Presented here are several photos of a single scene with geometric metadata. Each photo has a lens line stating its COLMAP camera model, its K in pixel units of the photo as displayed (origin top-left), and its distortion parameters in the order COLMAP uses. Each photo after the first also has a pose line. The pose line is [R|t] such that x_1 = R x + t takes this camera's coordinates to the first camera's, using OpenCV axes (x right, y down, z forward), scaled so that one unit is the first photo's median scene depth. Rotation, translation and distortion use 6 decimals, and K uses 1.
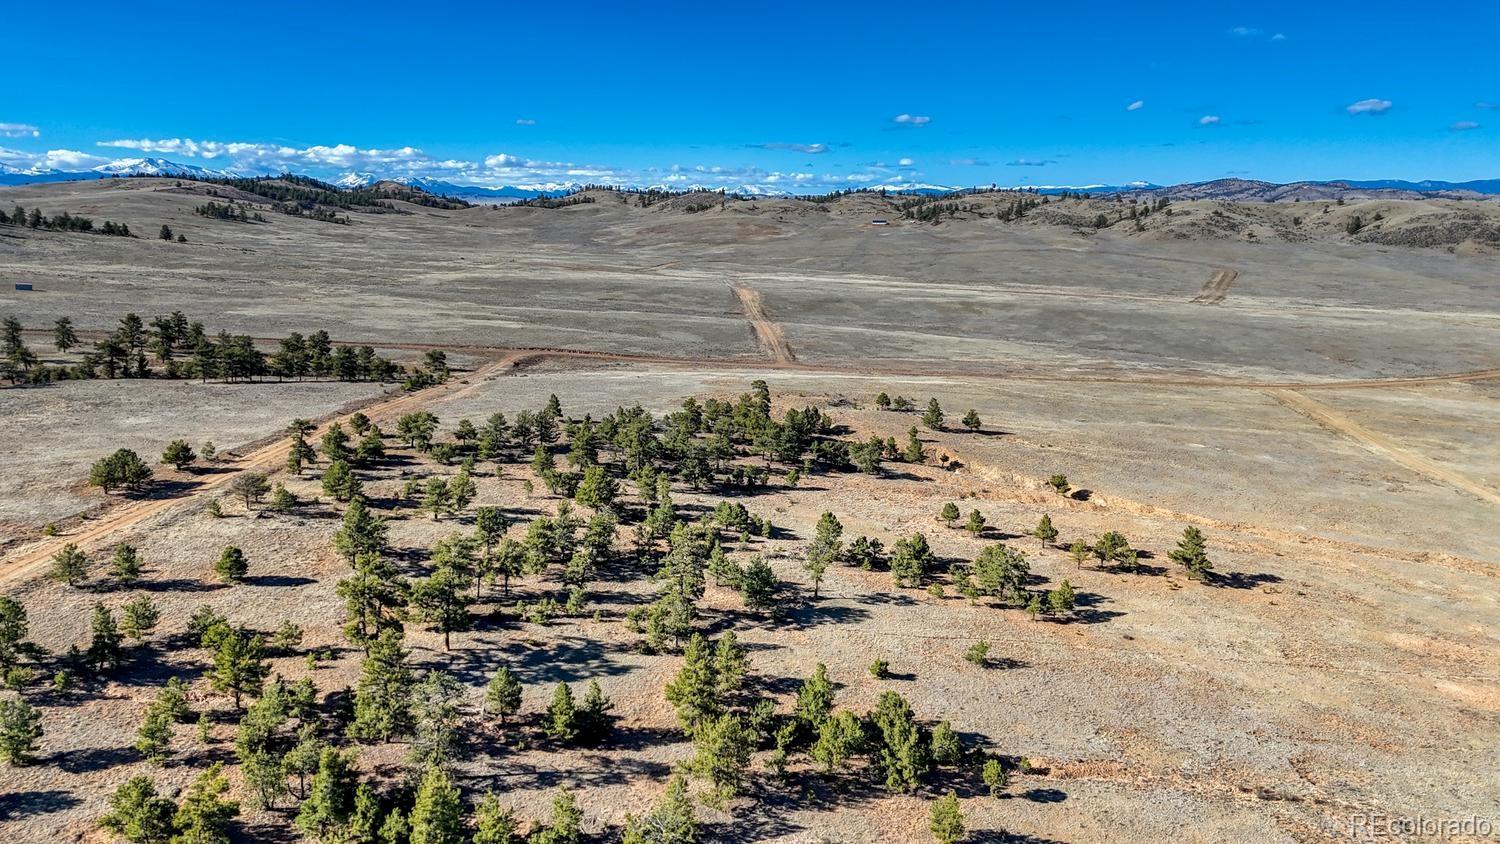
lens RADIAL K [[1097.9, 0, 747.9], [0, 1097.9, 421.4], [0, 0, 1]] dist [0.070499, -0.056297]
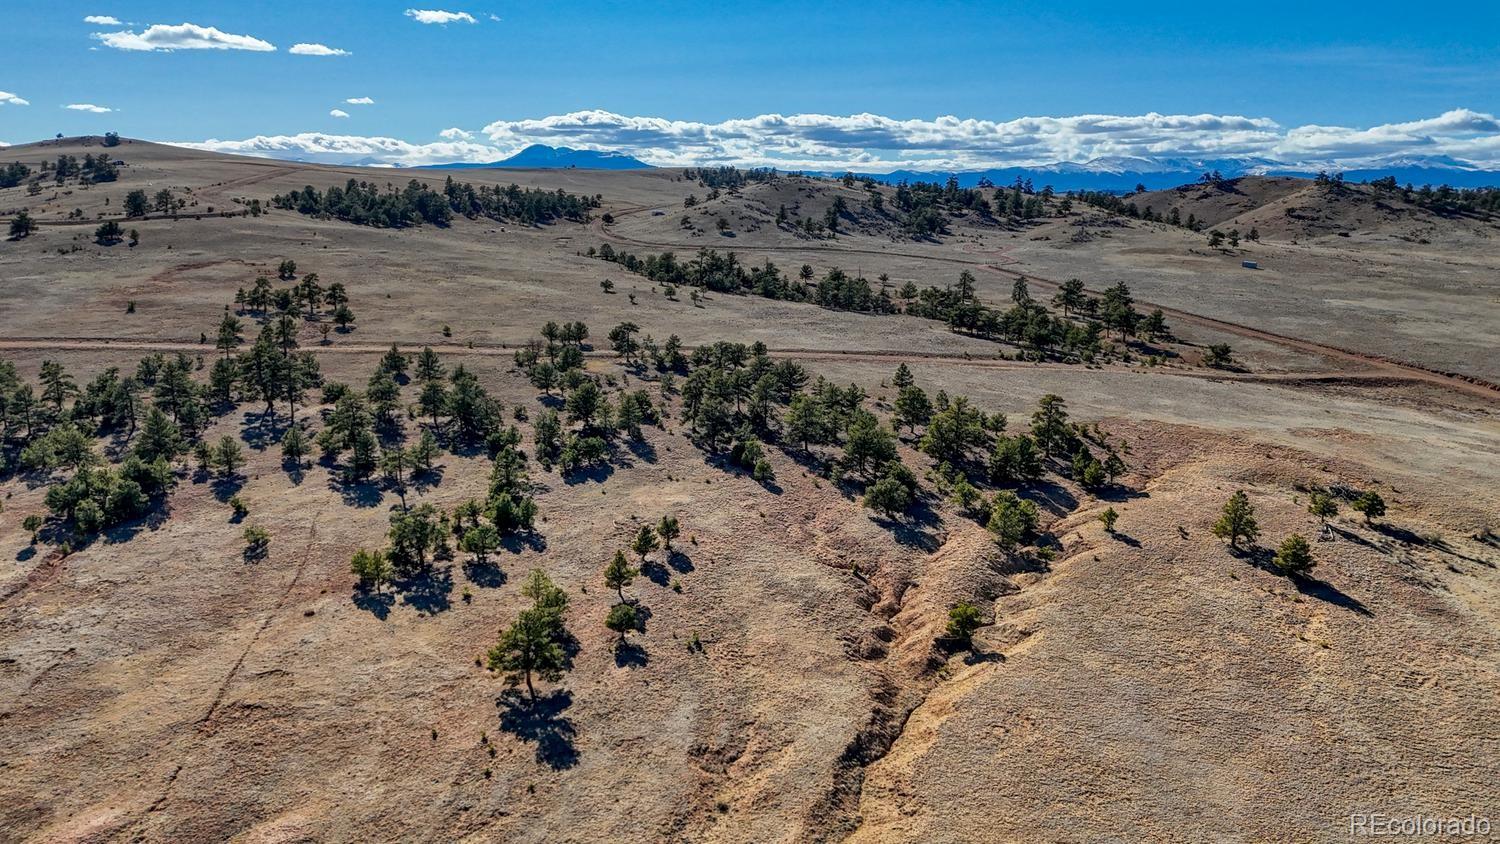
lens RADIAL K [[1097.9, 0, 754.5], [0, 1097.9, 436.8], [0, 0, 1]] dist [0.070499, -0.056297]
pose [[0.103745, 0.206523, -0.972926, 0.445450], [-0.198758, 0.962778, 0.183176, -0.066217], [0.974542, 0.174373, 0.140931, 0.432993]]
